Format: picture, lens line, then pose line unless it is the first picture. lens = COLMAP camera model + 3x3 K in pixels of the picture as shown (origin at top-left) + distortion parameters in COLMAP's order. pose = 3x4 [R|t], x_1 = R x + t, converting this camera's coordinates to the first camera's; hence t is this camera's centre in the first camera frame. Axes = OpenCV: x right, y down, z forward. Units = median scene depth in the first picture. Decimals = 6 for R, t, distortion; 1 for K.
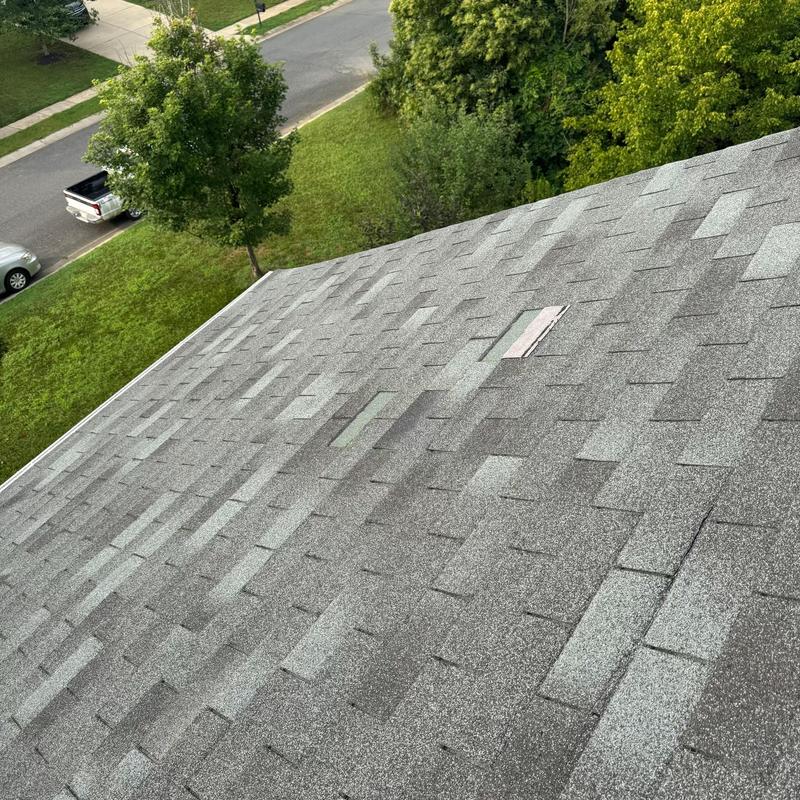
lens RADIAL K [[785.0, 0, 400.0], [0, 785.0, 400.0], [0, 0, 1]] dist [0.117808, -0.250881]
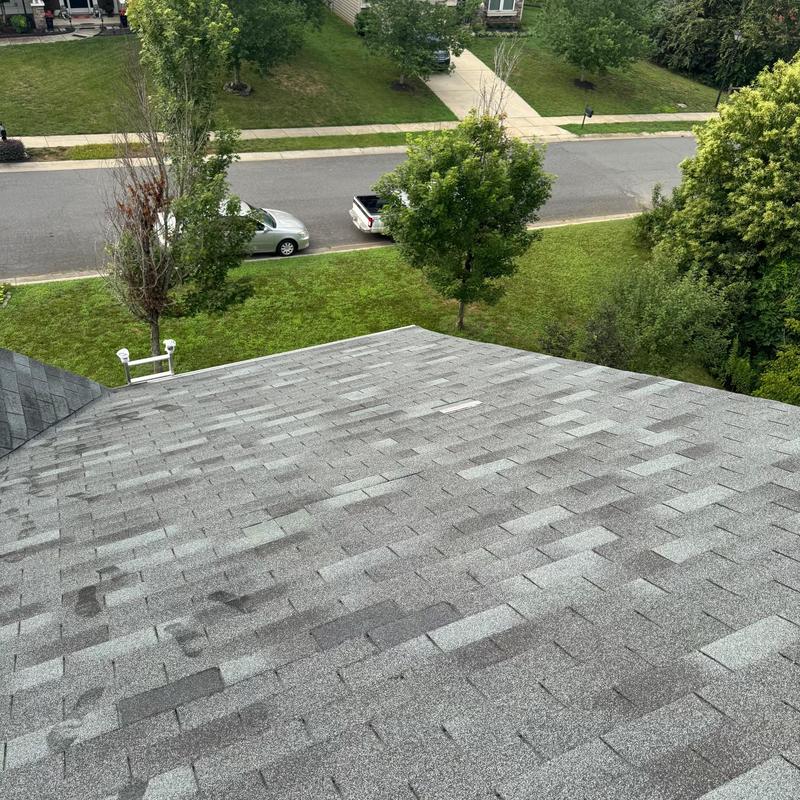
lens RADIAL K [[785.0, 0, 400.0], [0, 785.0, 400.0], [0, 0, 1]] dist [0.117808, -0.250881]
pose [[0.862851, 0.445821, -0.238182, 0.089381], [-0.463061, 0.886125, -0.018891, 0.000779], [0.202638, 0.126593, 0.971037, -0.165665]]
